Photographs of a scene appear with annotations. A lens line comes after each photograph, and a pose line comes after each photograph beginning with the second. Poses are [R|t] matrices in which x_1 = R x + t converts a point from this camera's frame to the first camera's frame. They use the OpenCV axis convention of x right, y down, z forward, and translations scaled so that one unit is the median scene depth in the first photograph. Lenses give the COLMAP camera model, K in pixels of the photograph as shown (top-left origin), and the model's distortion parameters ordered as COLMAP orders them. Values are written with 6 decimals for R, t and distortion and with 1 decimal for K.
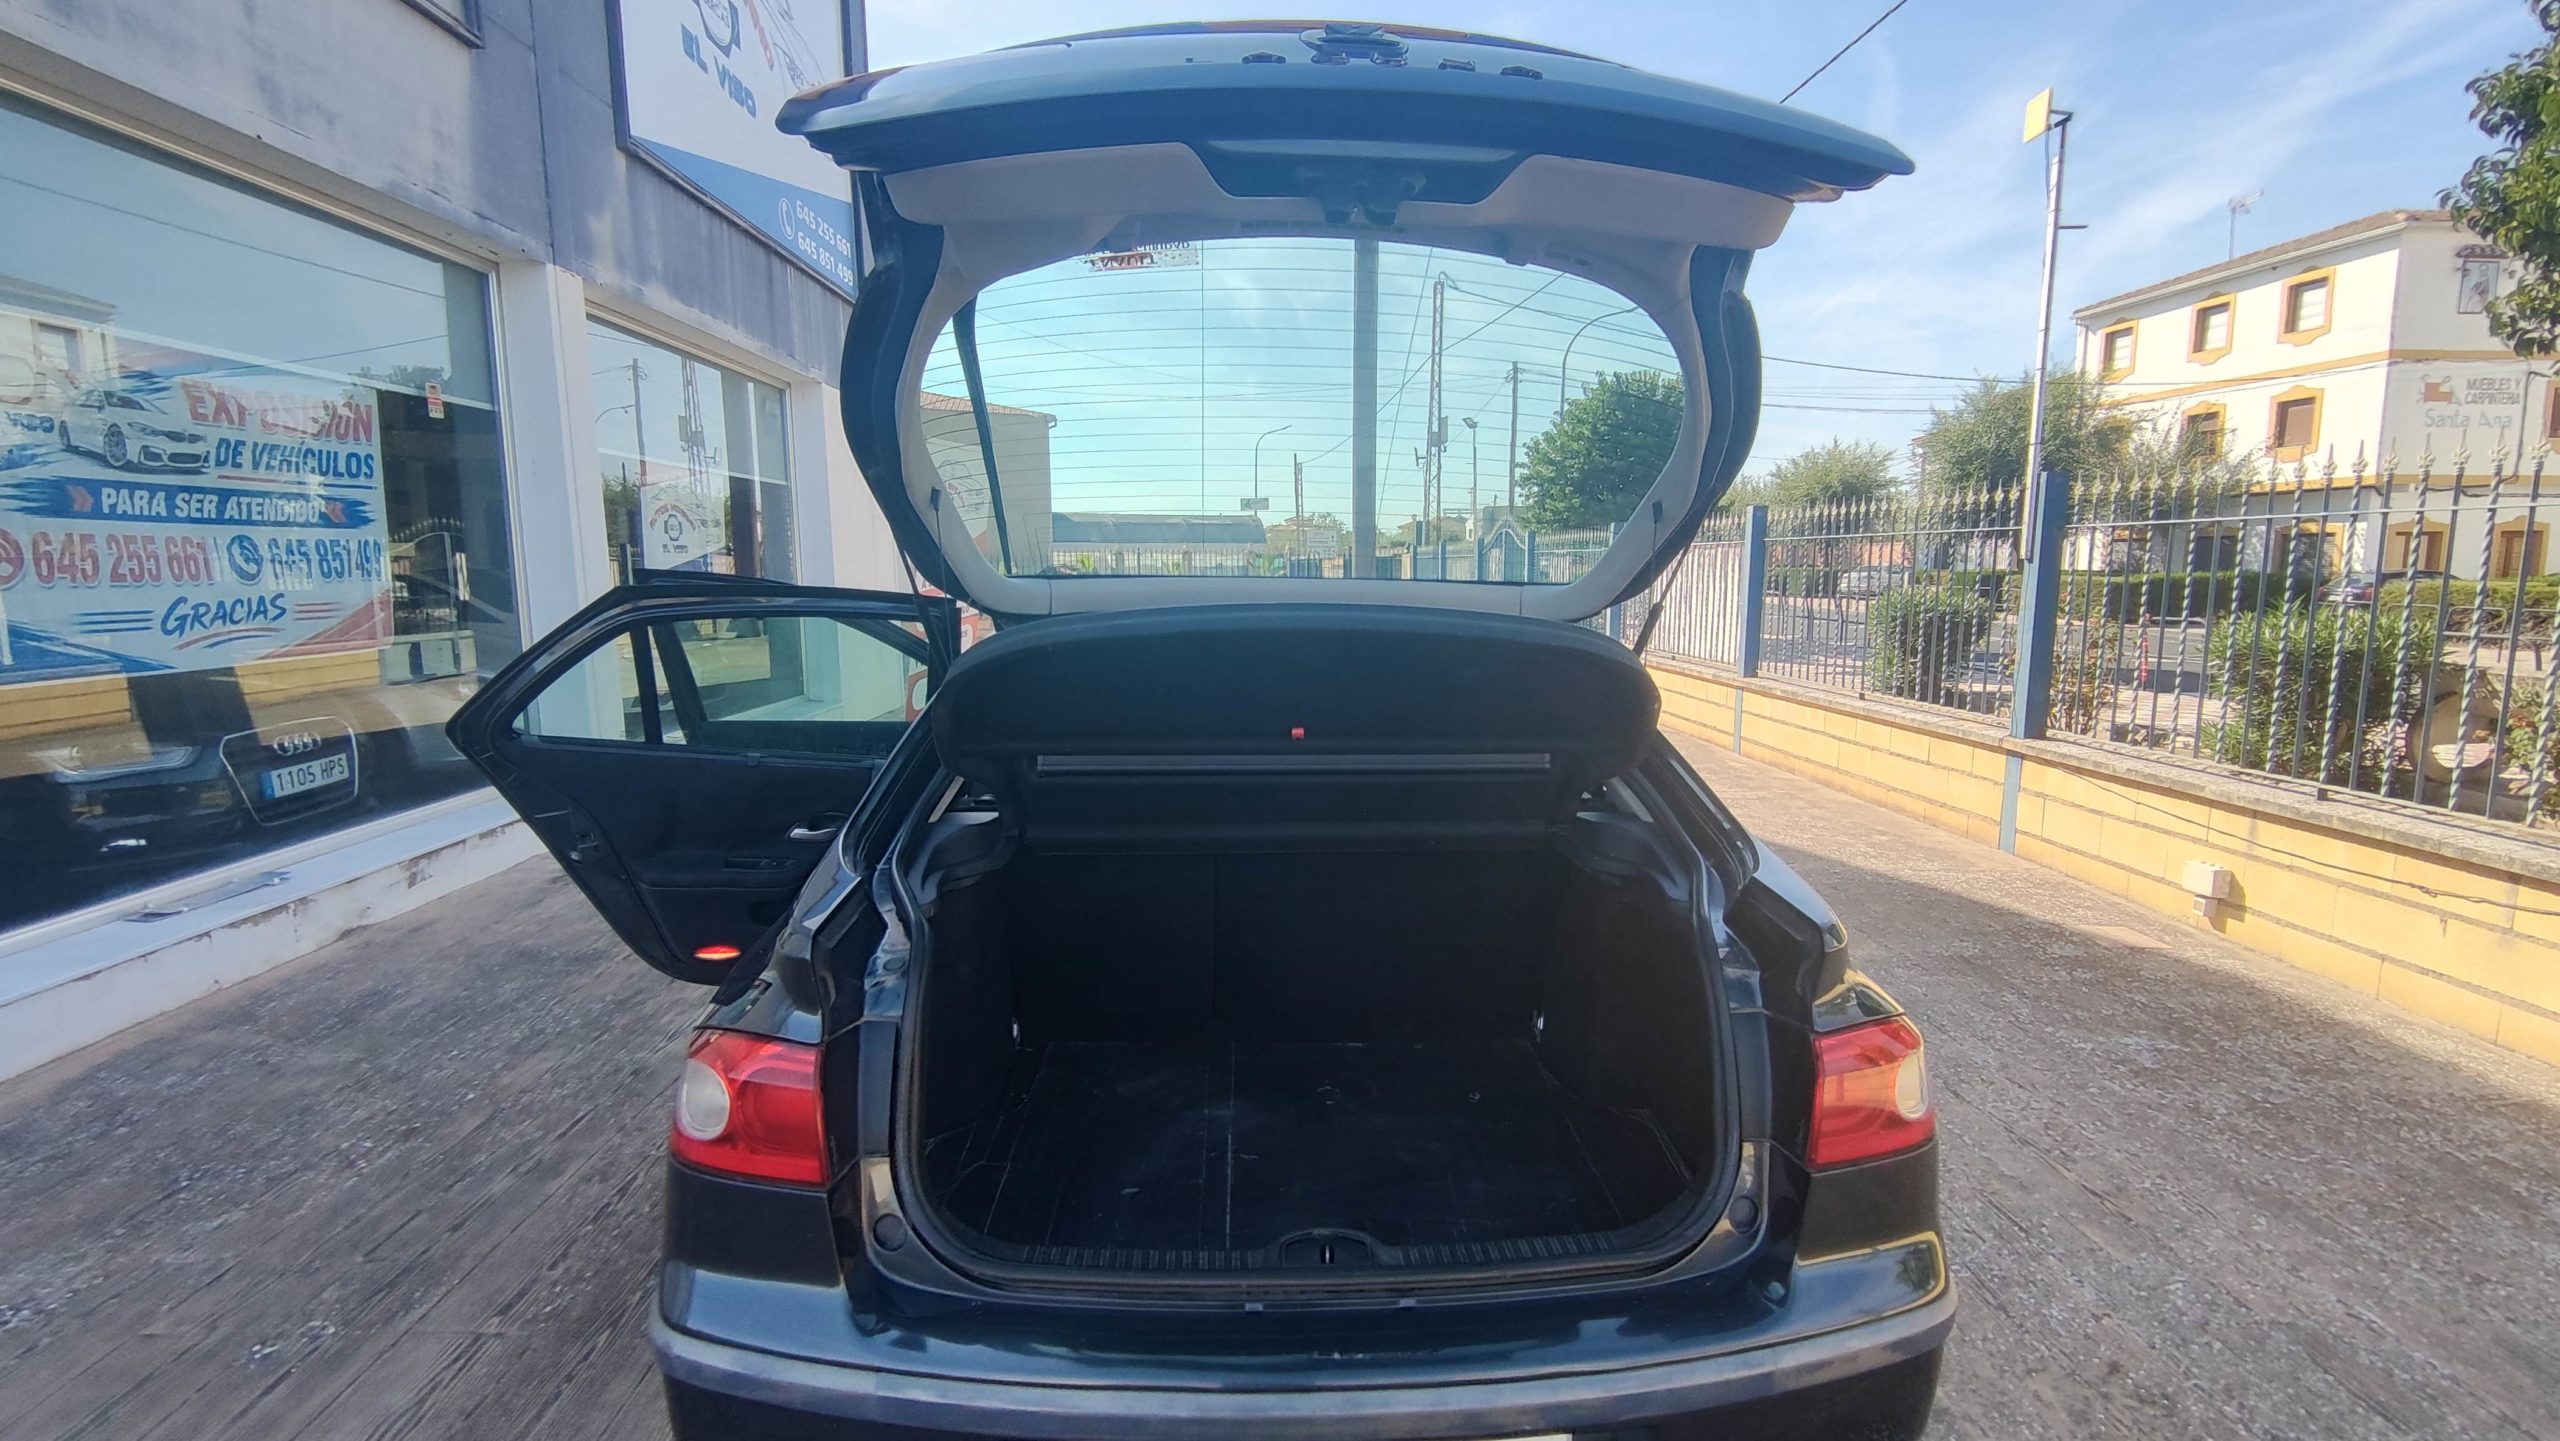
lens RADIAL K [[1162.0, 0, 1282.9], [0, 1162.0, 719.2], [0, 0, 1]] dist [0.014266, -0.008675]
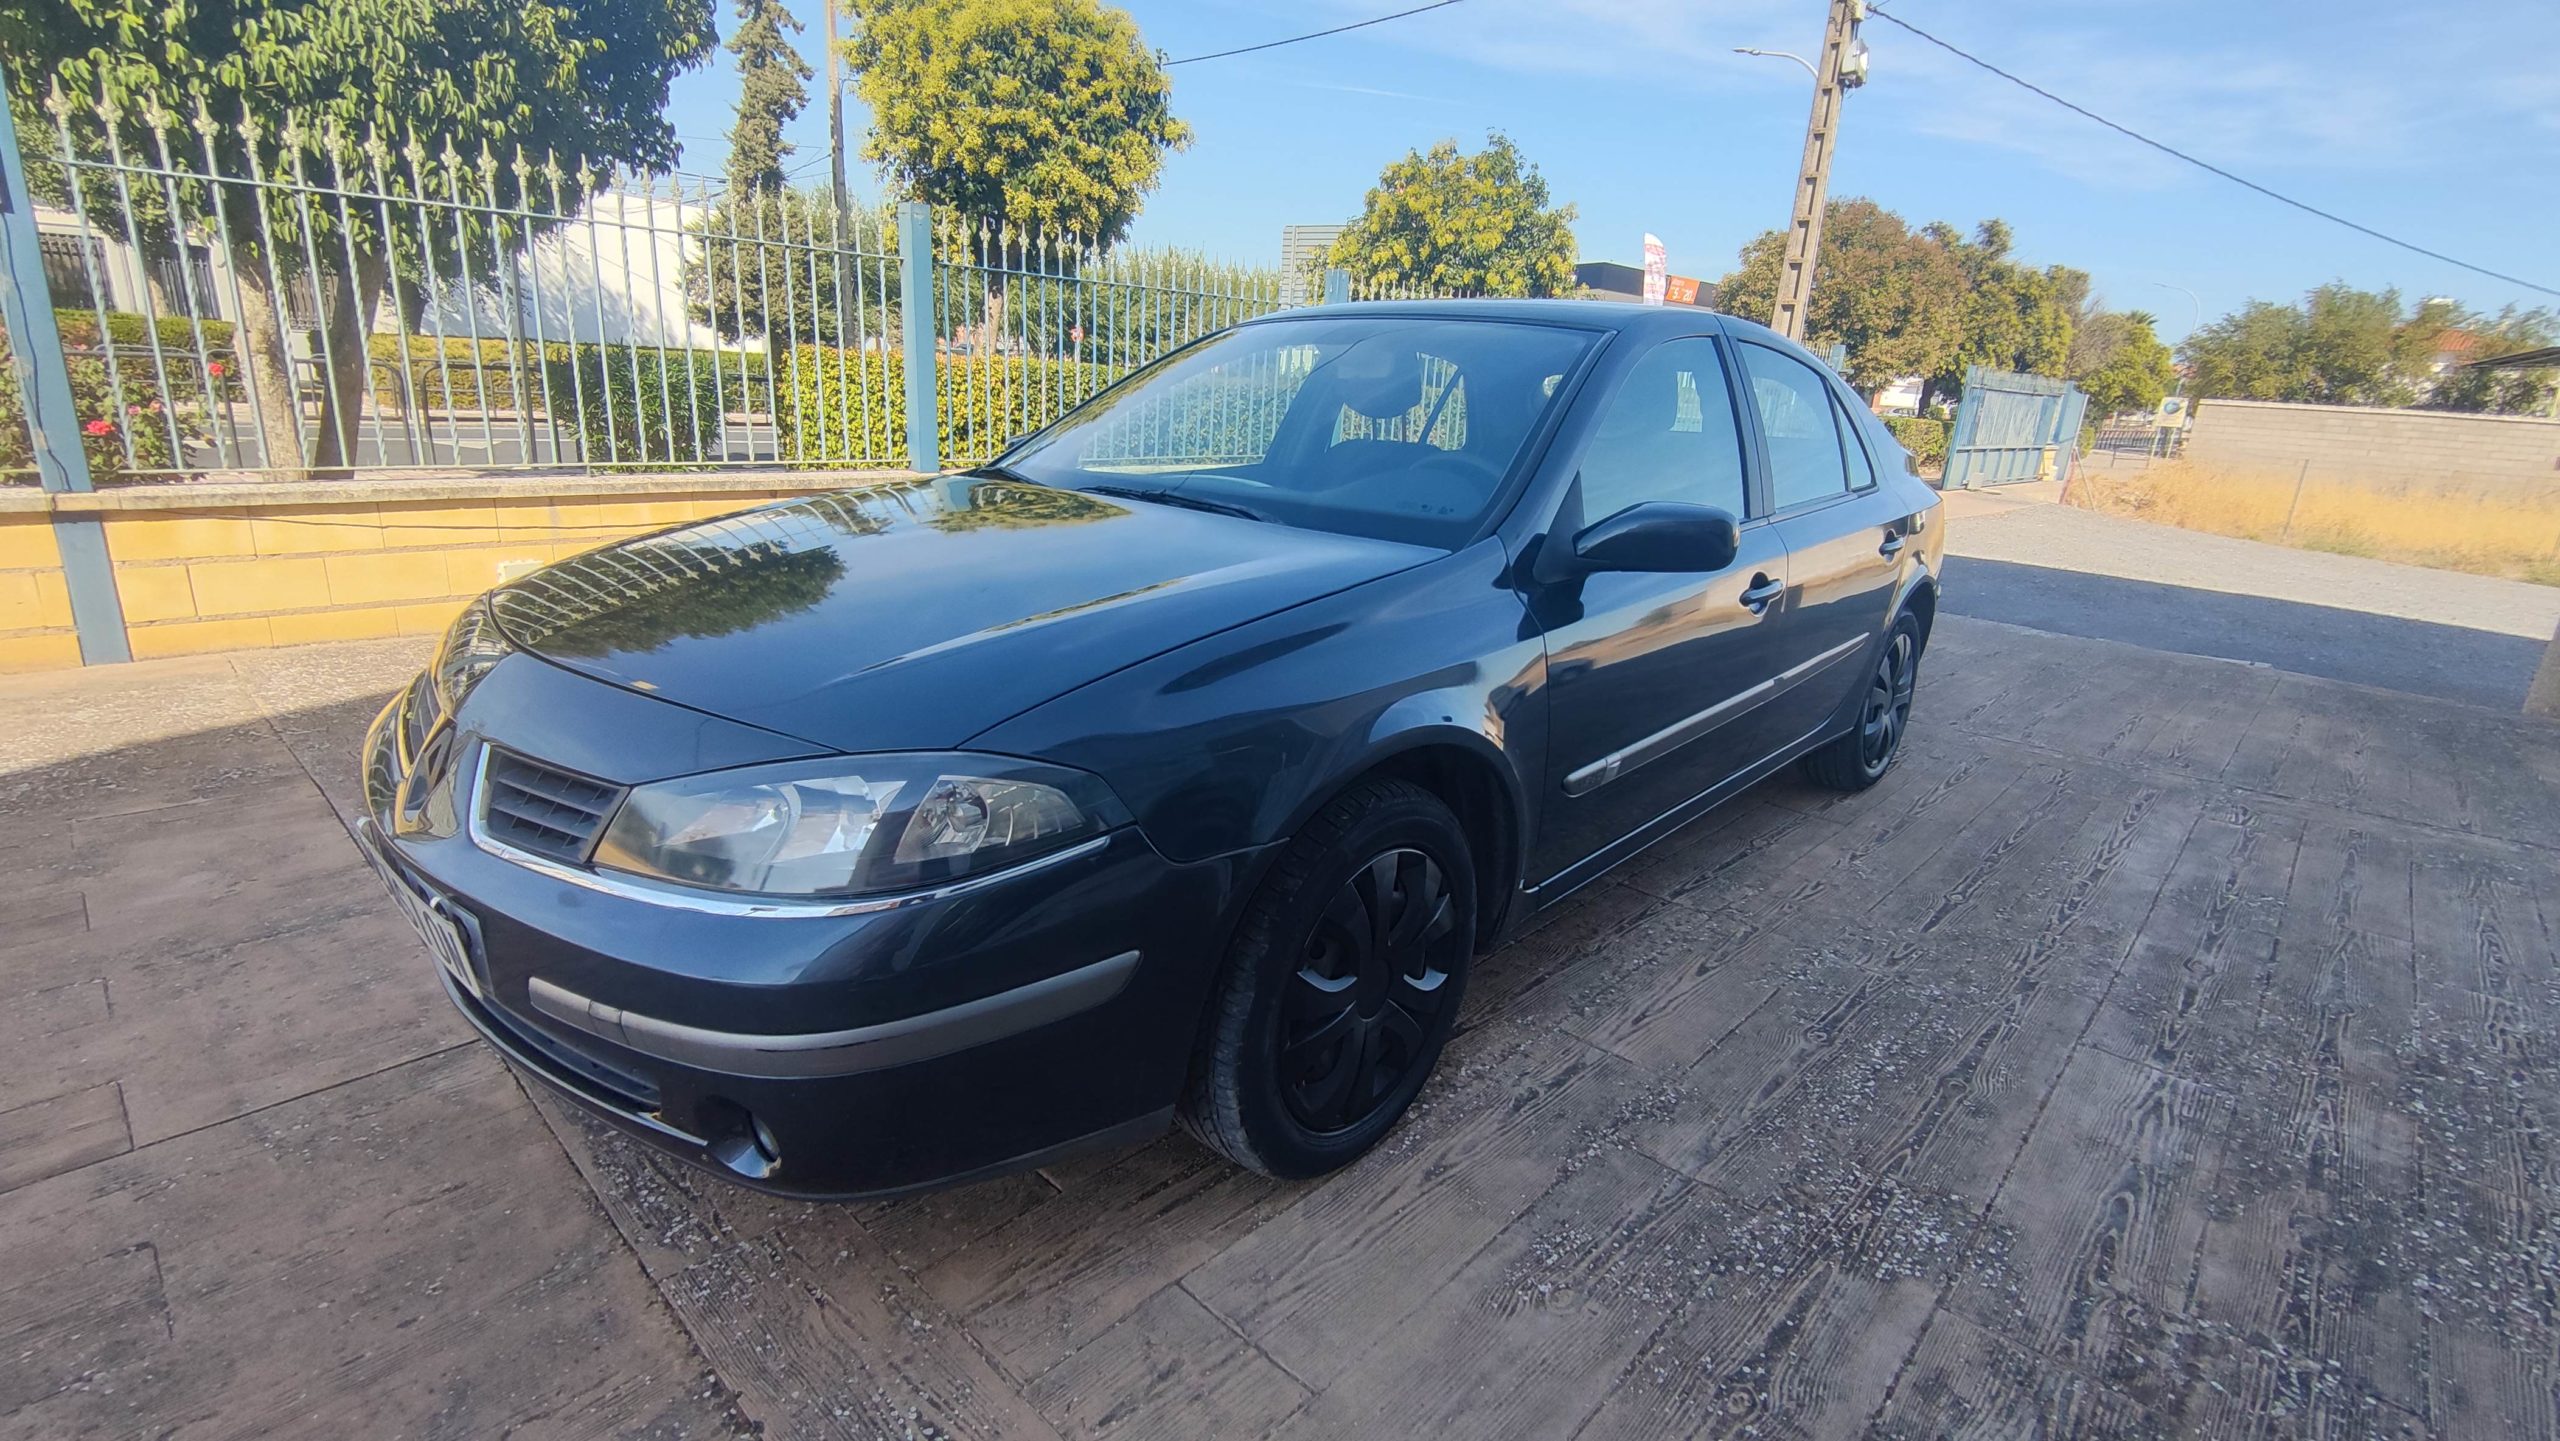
lens RADIAL K [[1162.0, 0, 1283.5], [0, 1162.0, 724.8], [0, 0, 1]] dist [0.014266, -0.008675]
pose [[-0.700168, -0.245519, 0.670437, -0.451411], [0.037597, 0.925035, 0.378018, -0.117802], [-0.712988, 0.289882, -0.638449, 1.313424]]
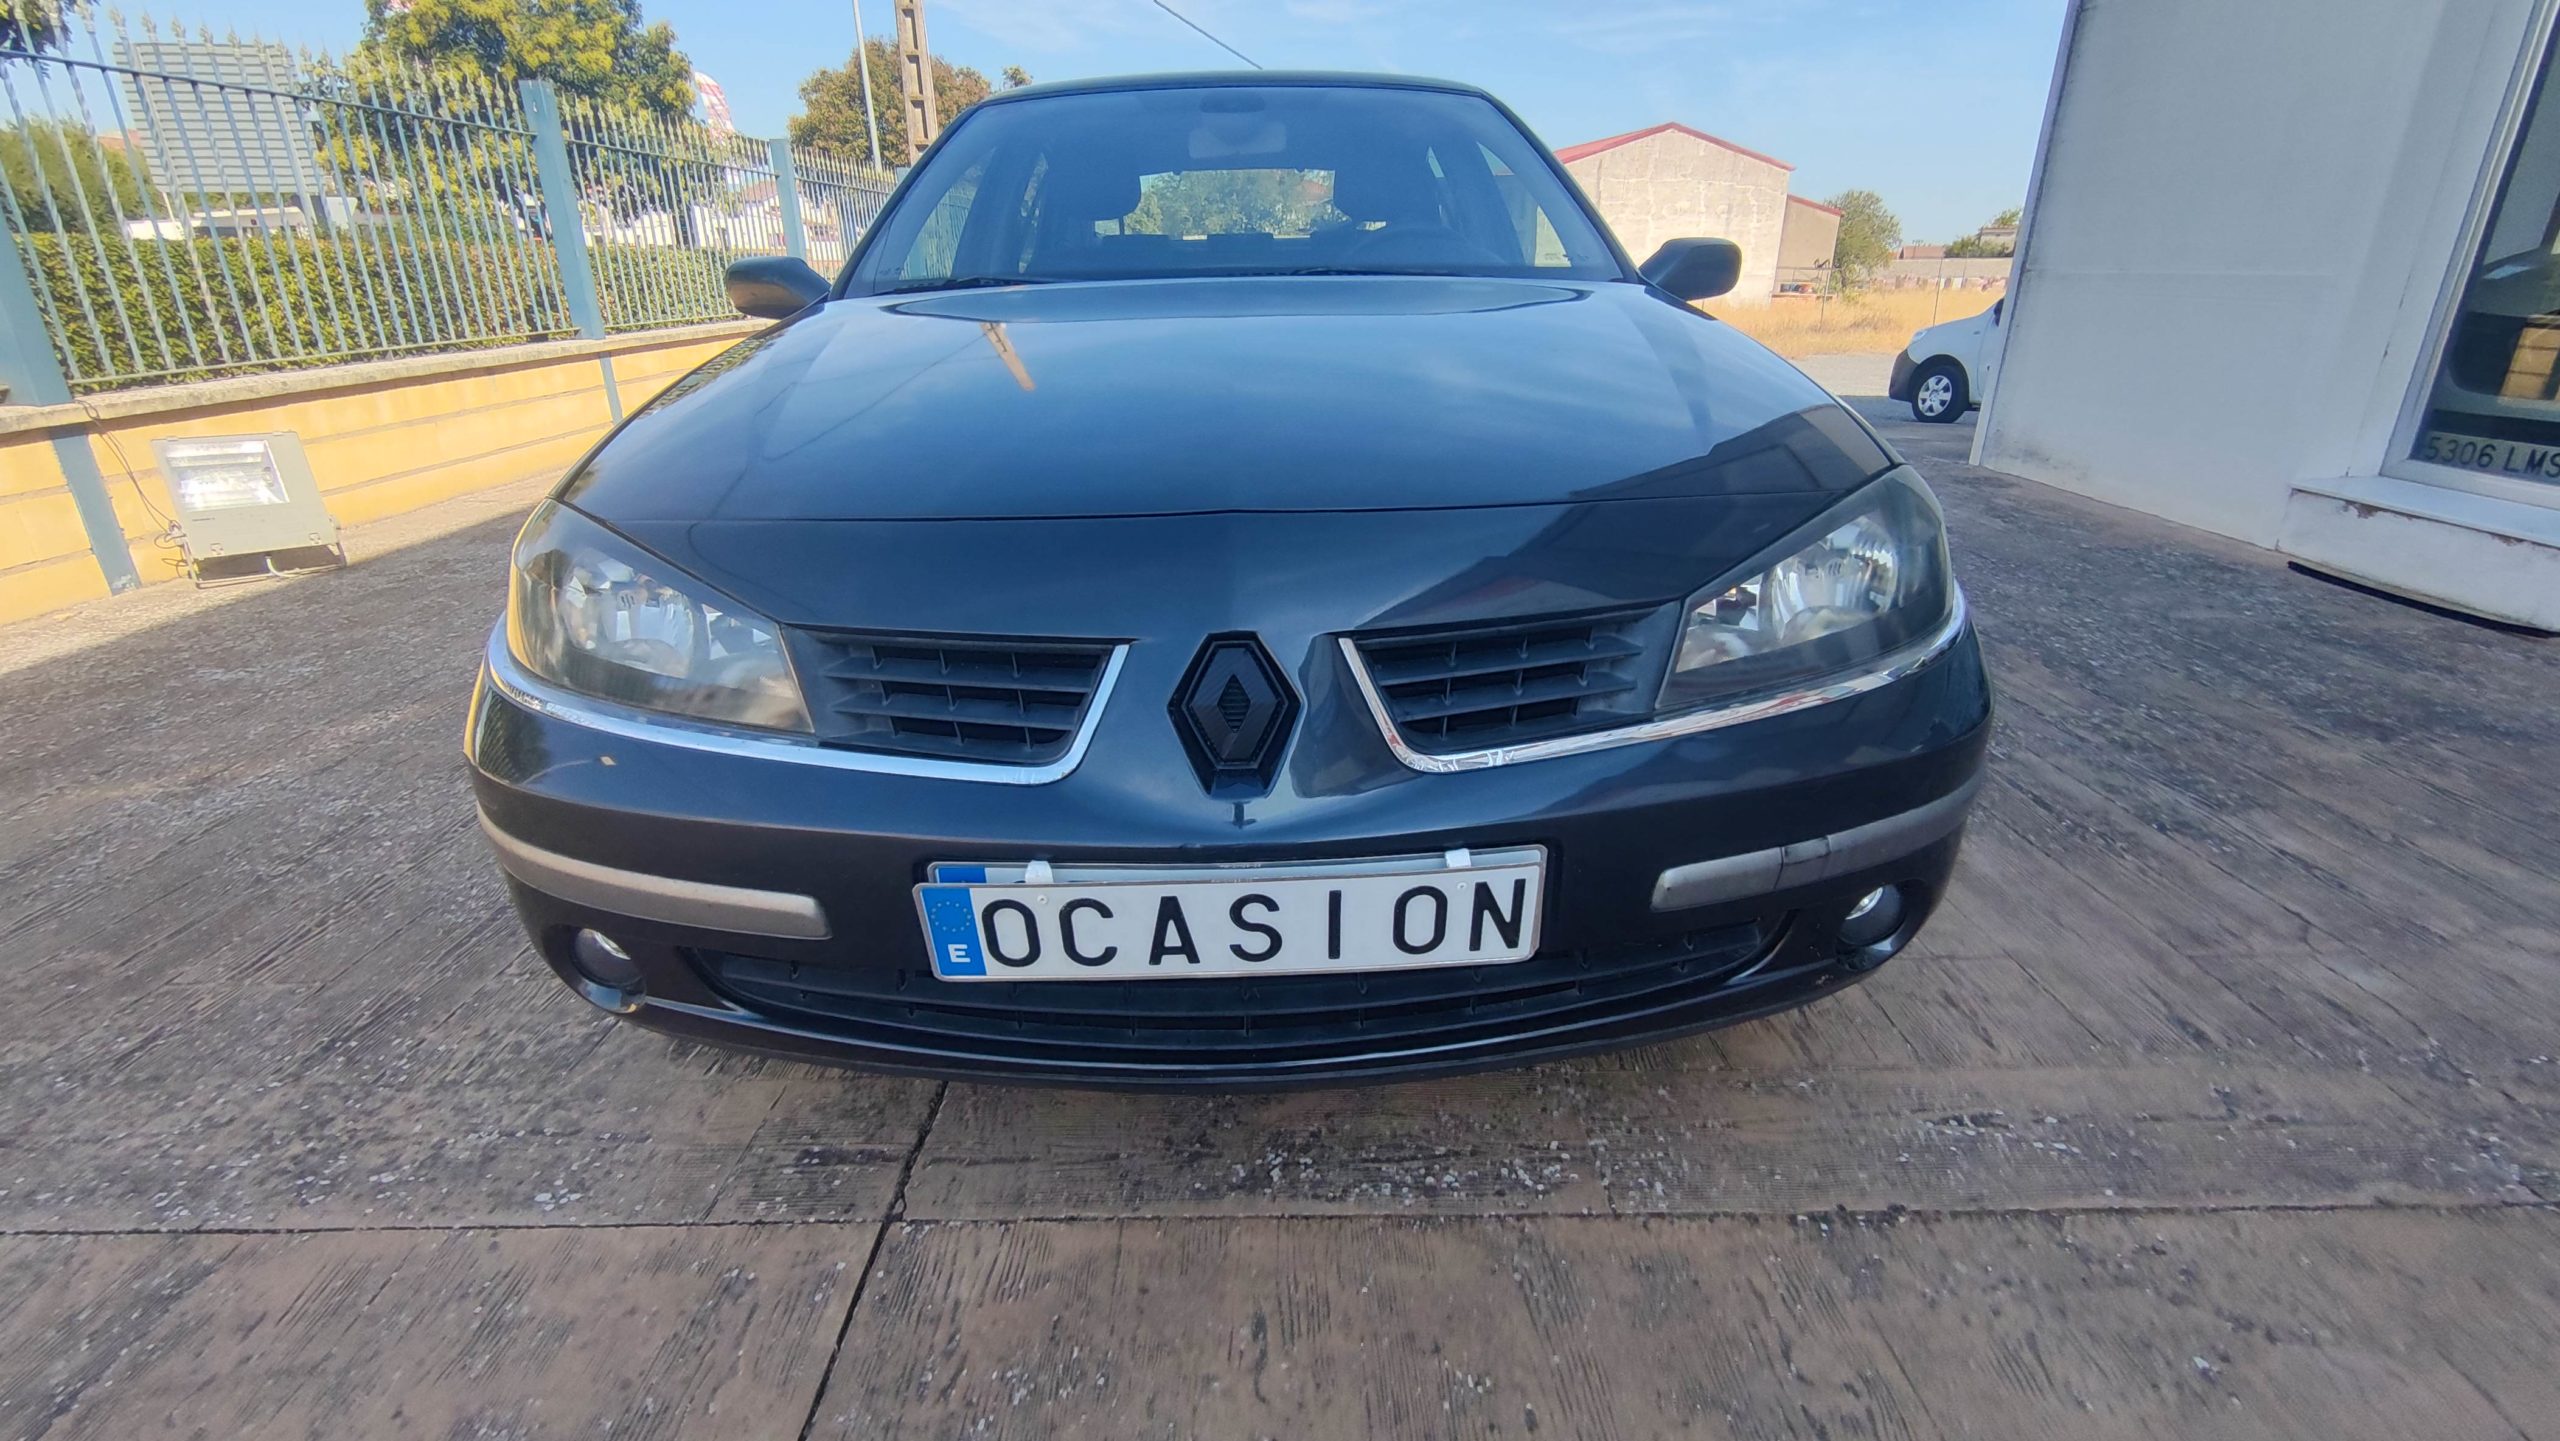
lens RADIAL K [[1162.0, 0, 1280.2], [0, 1162.0, 725.5], [0, 0, 1]] dist [0.014266, -0.008675]
pose [[-0.999453, -0.005993, 0.032530, -0.061306], [0.010719, 0.871707, 0.489910, -0.088513], [-0.031292, 0.489990, -0.871166, 1.465207]]
